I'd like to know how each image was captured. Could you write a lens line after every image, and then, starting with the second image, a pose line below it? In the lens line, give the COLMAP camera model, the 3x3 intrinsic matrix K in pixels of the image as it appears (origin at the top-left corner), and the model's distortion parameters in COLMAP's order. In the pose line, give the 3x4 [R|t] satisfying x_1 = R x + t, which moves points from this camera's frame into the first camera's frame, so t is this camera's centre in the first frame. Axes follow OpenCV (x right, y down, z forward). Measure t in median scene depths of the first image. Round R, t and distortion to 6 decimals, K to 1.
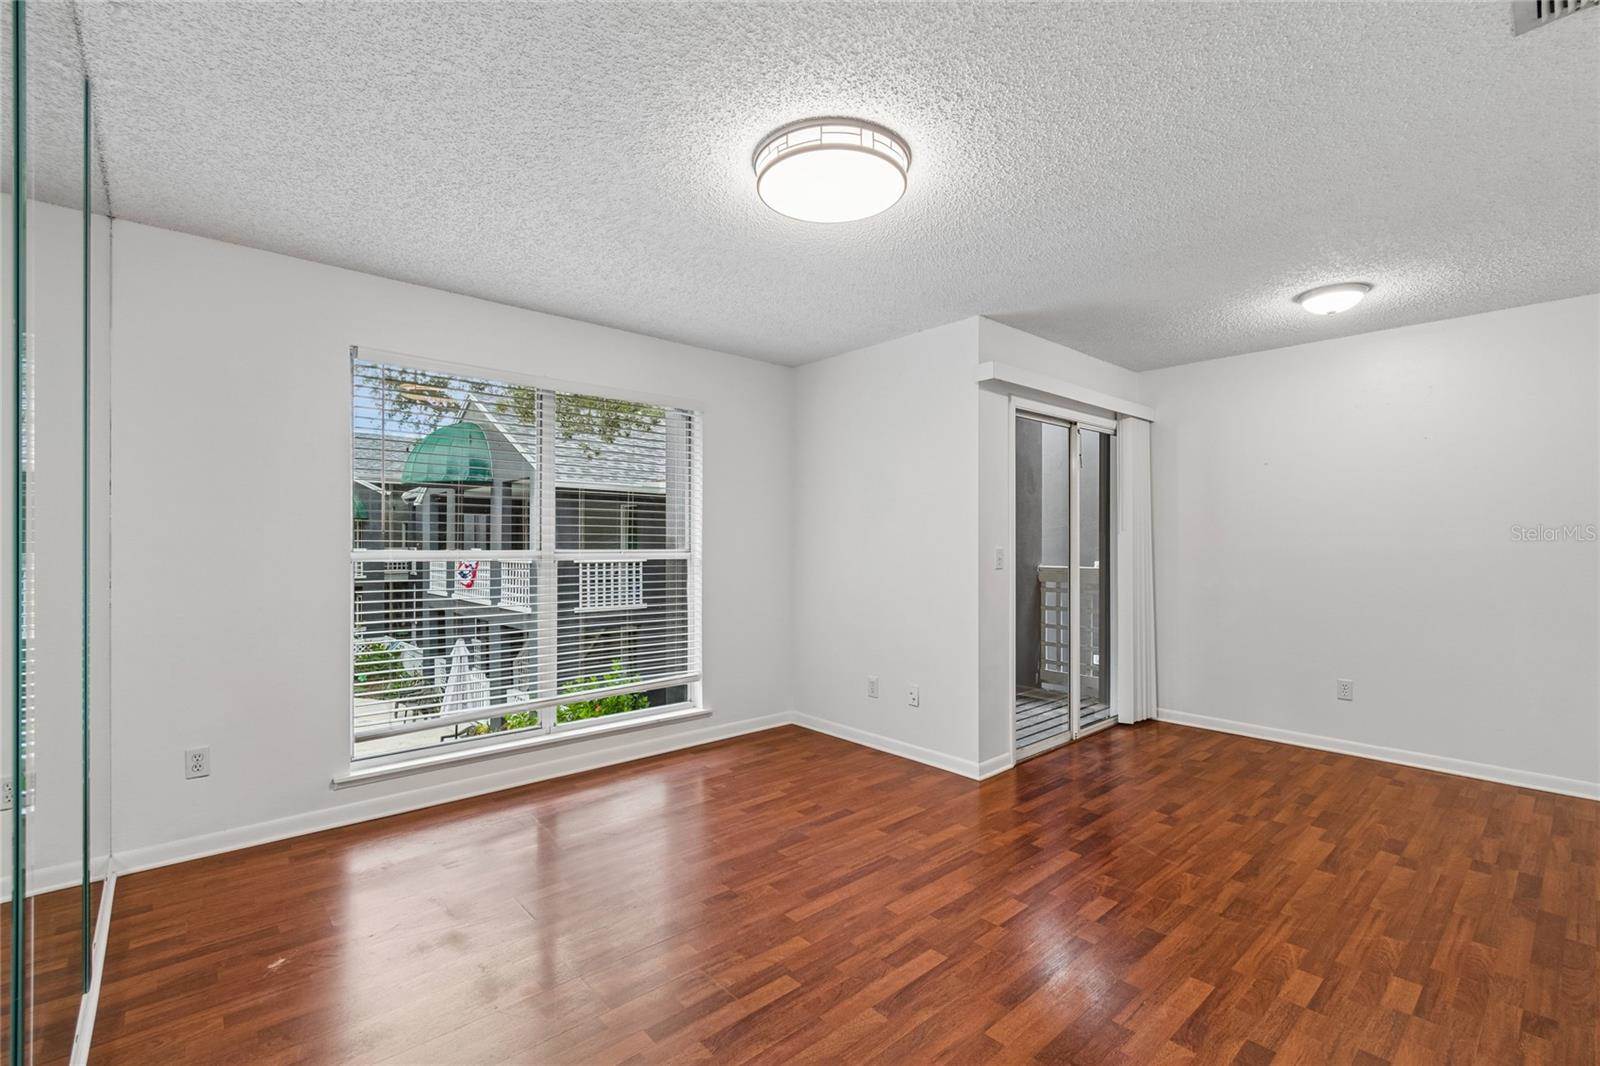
lens RADIAL K [[710.3, 0, 800.0], [0, 710.3, 533.0], [0, 0, 1]] dist [0.001141, -0.000030]
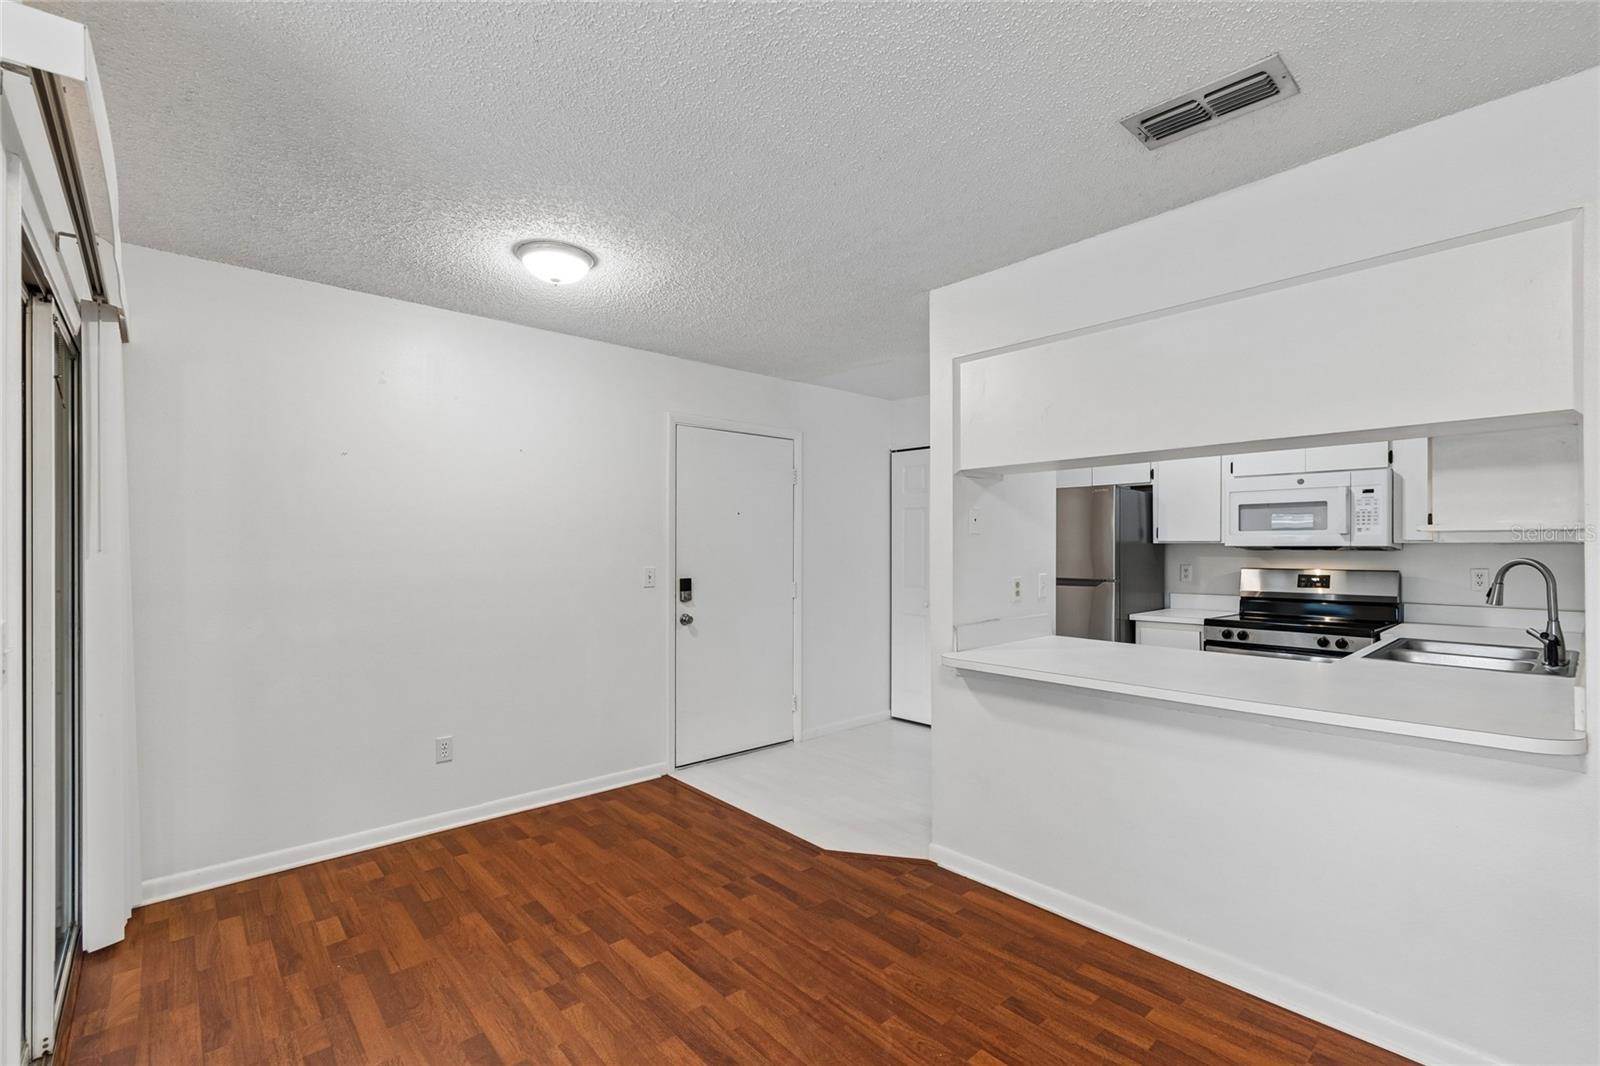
lens RADIAL K [[704.3, 0, 804.9], [0, 704.3, 542.9], [0, 0, 1]] dist [0.001447, -0.000027]
pose [[-0.003902, 0.000987, 0.999992, -0.047063], [-0.012208, 0.999925, -0.001035, -0.025383], [-0.999918, -0.012212, -0.003890, 0.807554]]
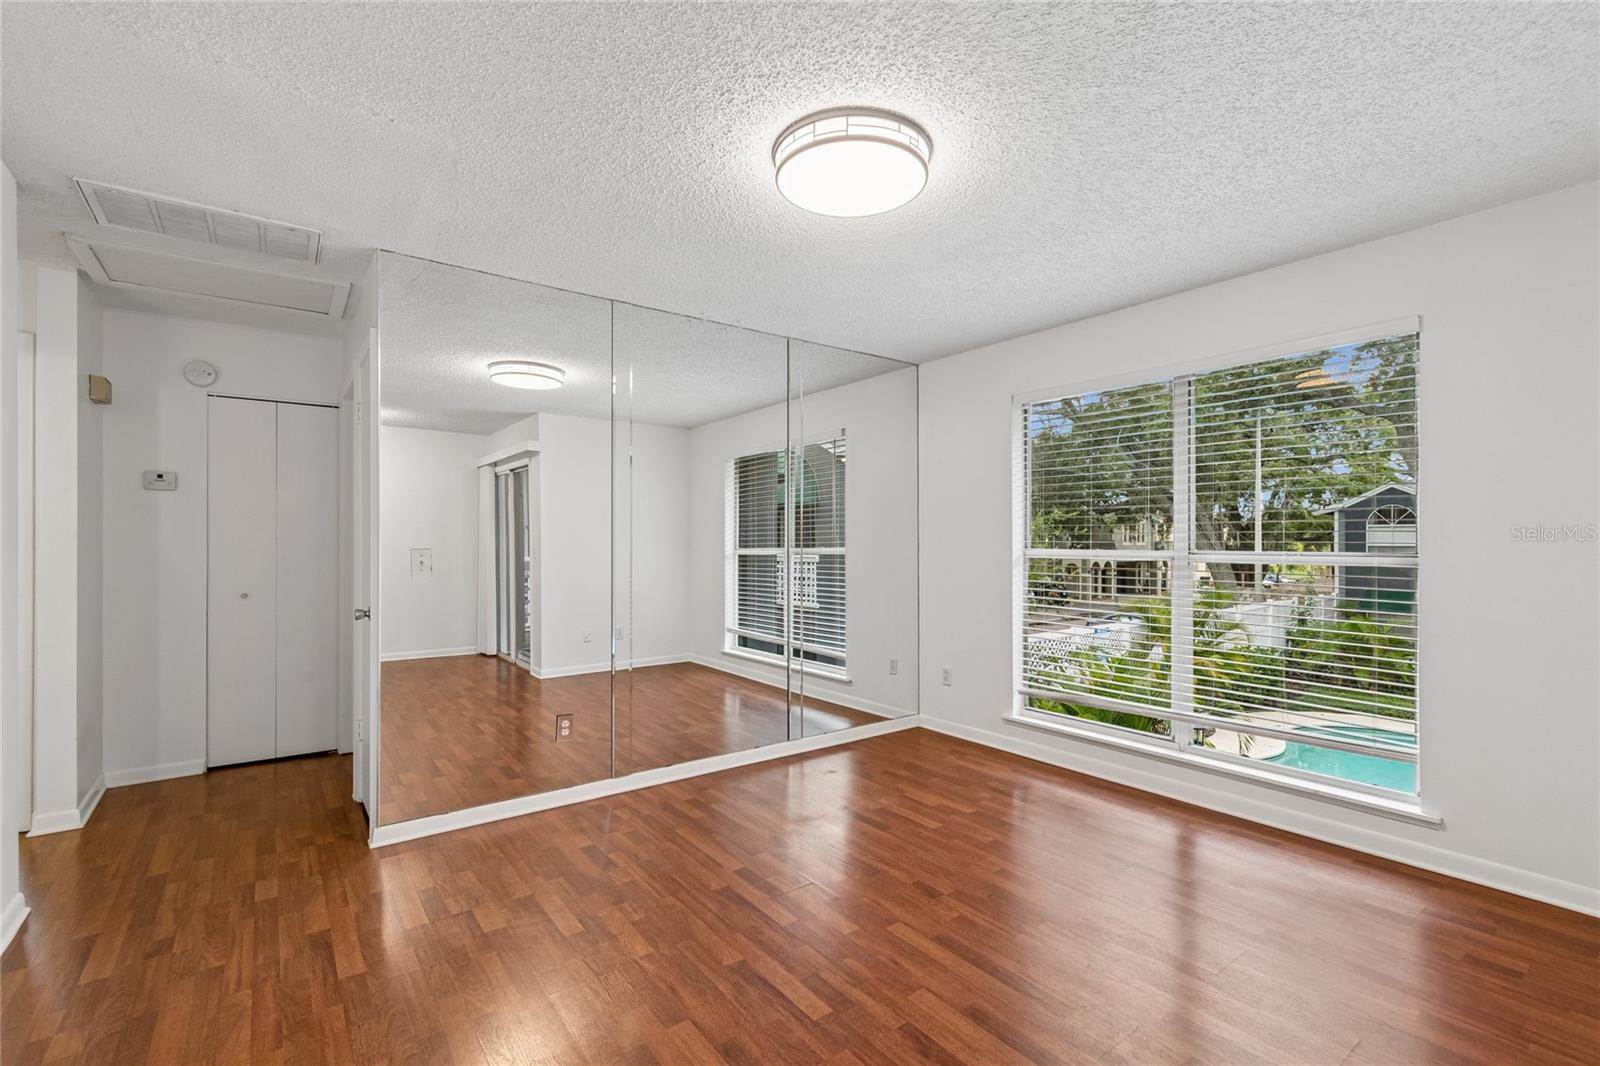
lens RADIAL K [[701.2, 0, 804.1], [0, 701.2, 538.8], [0, 0, 1]] dist [0.000045, -0.000025]
pose [[-0.081341, -0.007233, -0.996660, 0.737309], [0.013646, 0.999872, -0.008370, 0.011314], [0.996593, -0.014281, -0.081232, 0.736128]]
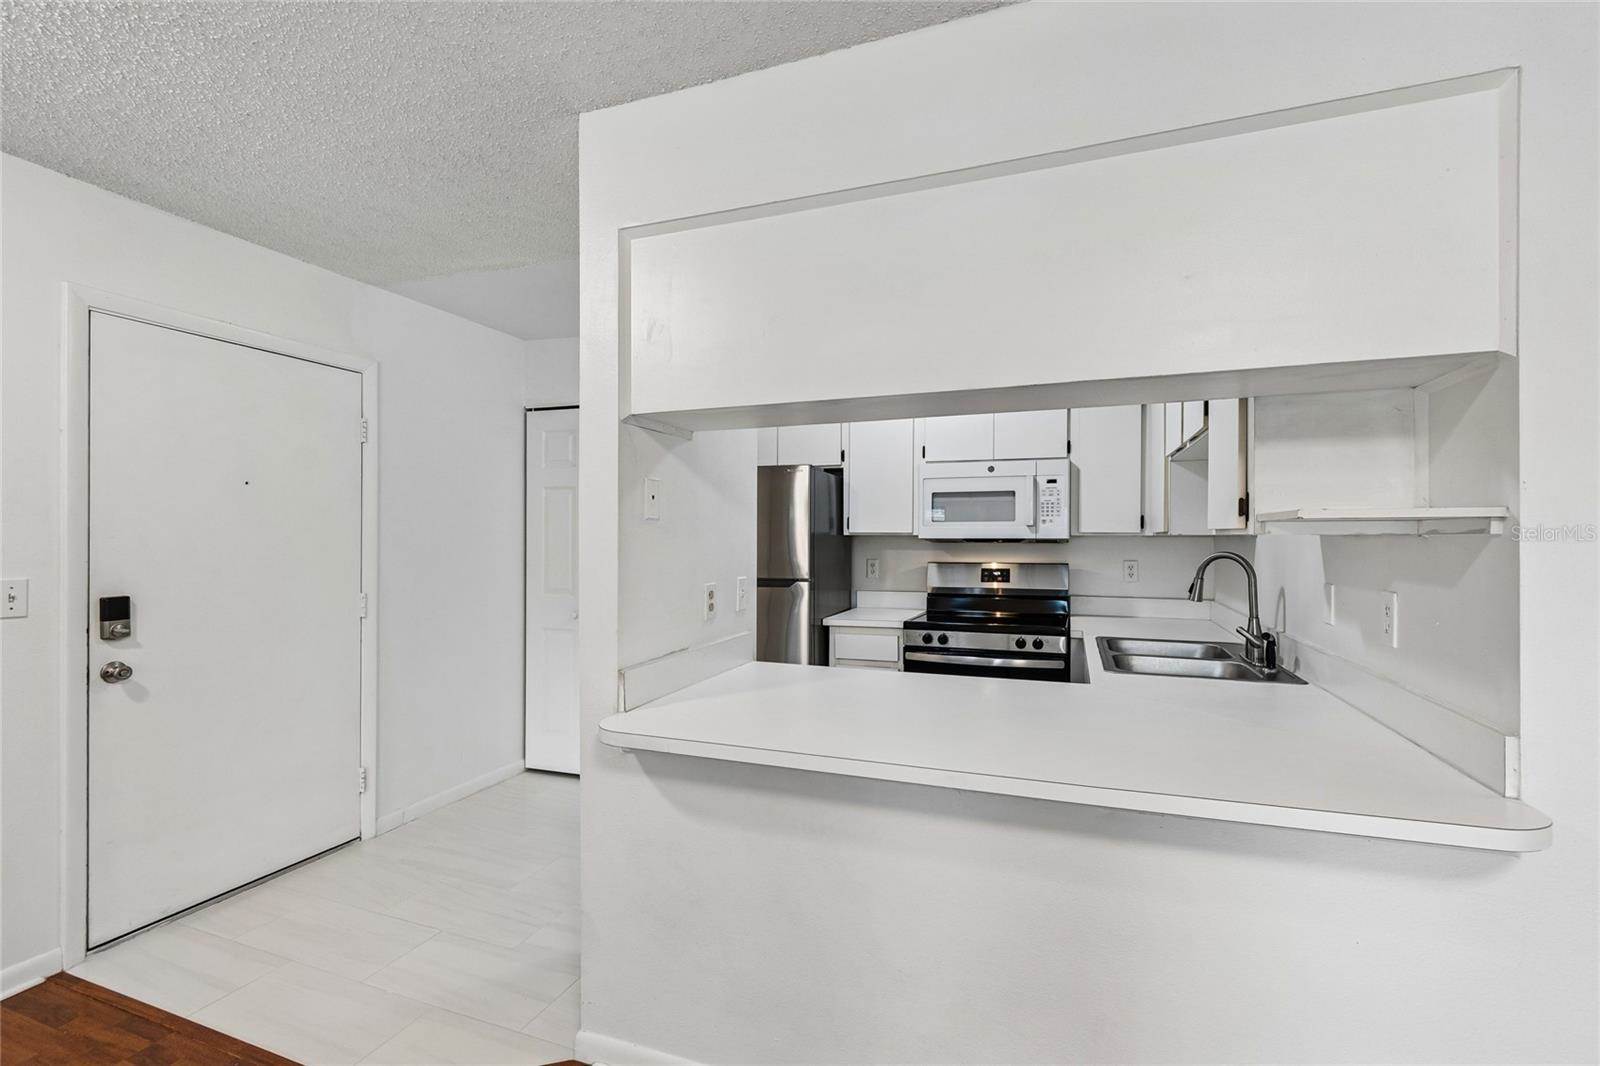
lens RADIAL K [[701.2, 0, 804.1], [0, 701.2, 538.8], [0, 0, 1]] dist [0.000045, -0.000025]
pose [[-0.469343, -0.005694, 0.882998, 0.324642], [-0.013997, 0.999902, -0.000992, -0.025884], [-0.882905, -0.012825, -0.469376, 0.738754]]
